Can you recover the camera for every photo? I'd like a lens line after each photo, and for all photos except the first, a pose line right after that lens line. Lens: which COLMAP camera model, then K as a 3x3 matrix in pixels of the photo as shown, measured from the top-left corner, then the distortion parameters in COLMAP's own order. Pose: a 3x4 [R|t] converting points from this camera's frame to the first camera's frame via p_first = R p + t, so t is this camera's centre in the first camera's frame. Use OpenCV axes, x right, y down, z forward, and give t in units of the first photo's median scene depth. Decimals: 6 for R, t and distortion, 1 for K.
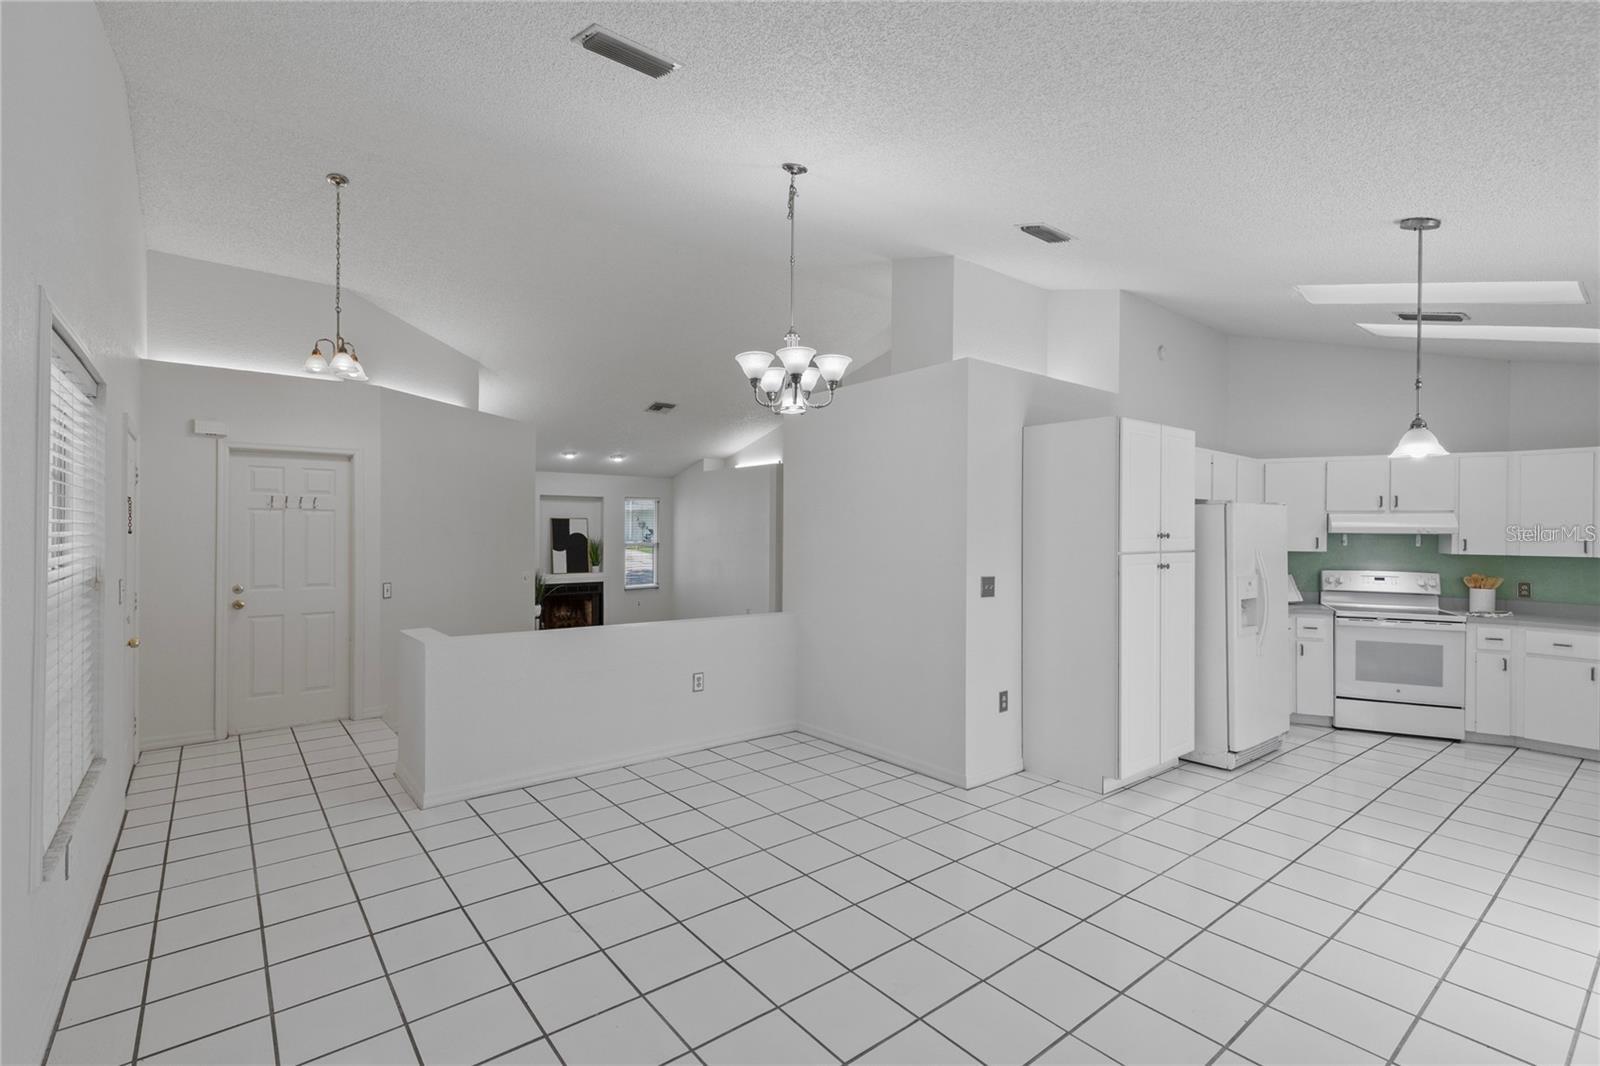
lens RADIAL K [[730.3, 0, 791.0], [0, 730.3, 527.3], [0, 0, 1]] dist [0.001405, -0.000162]
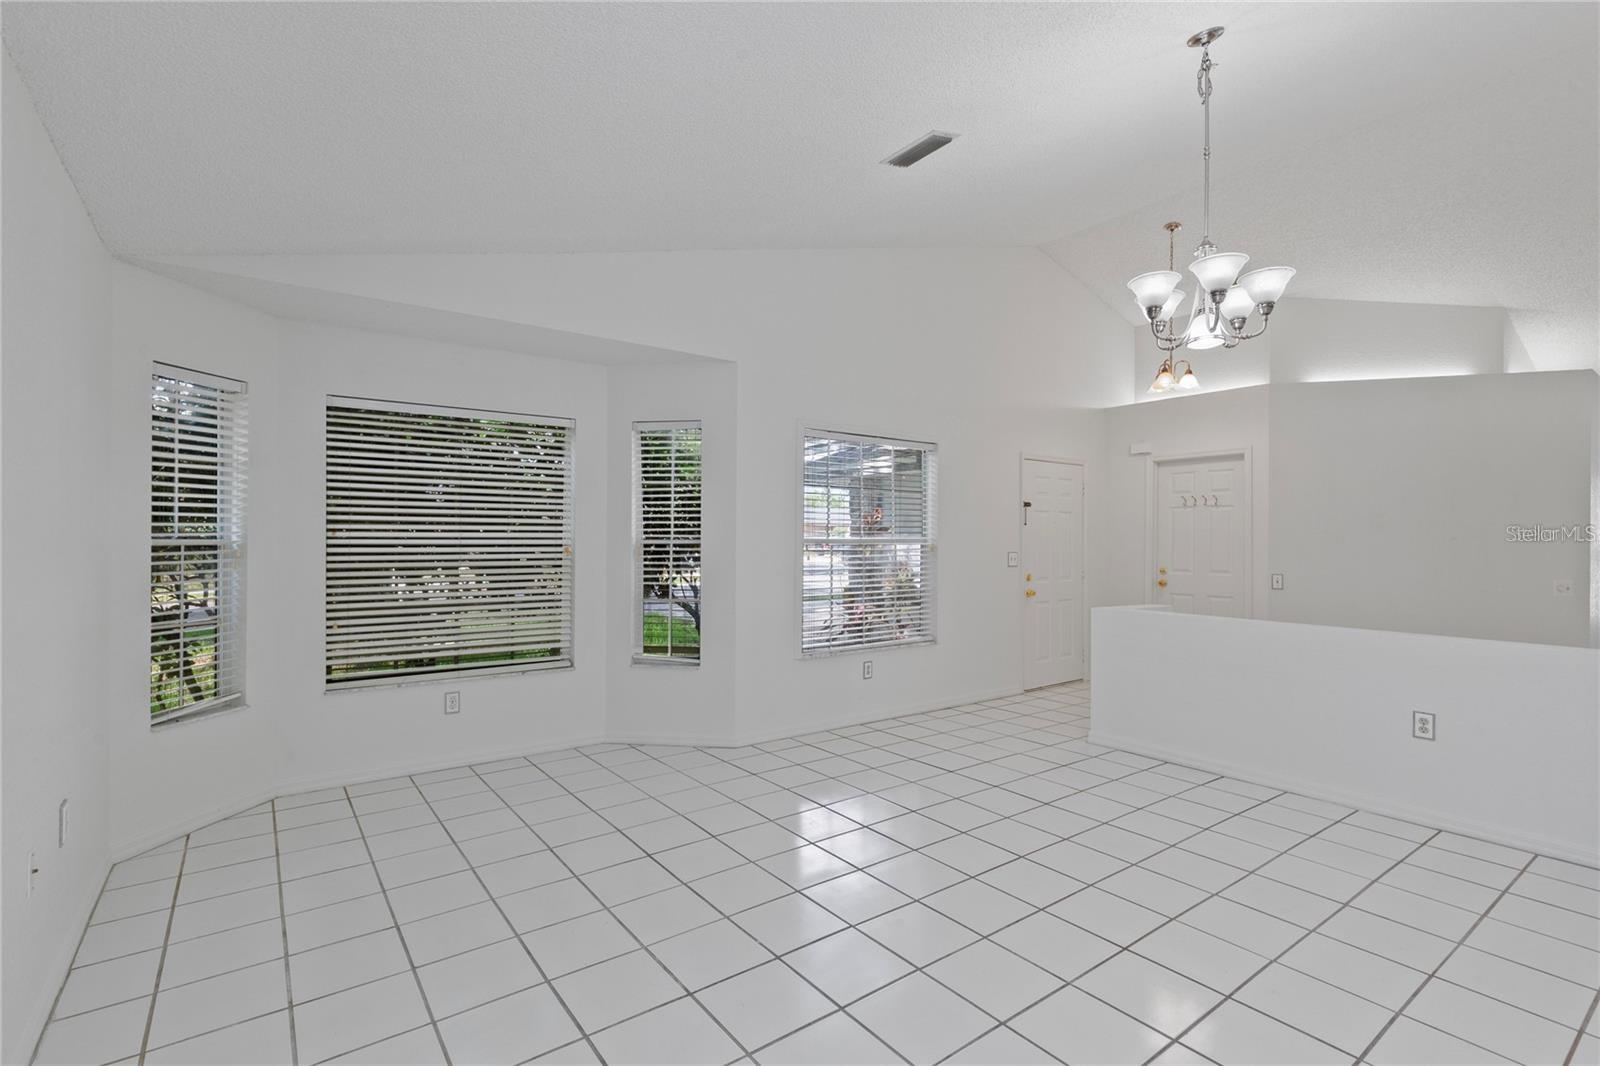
lens RADIAL K [[730.3, 0, 791.0], [0, 730.3, 527.3], [0, 0, 1]] dist [0.001405, -0.000162]
pose [[-0.044247, -0.024021, -0.998732, 0.688472], [-0.001431, 0.999711, -0.023981, 0.050200], [0.999020, 0.000368, -0.044268, 0.508555]]
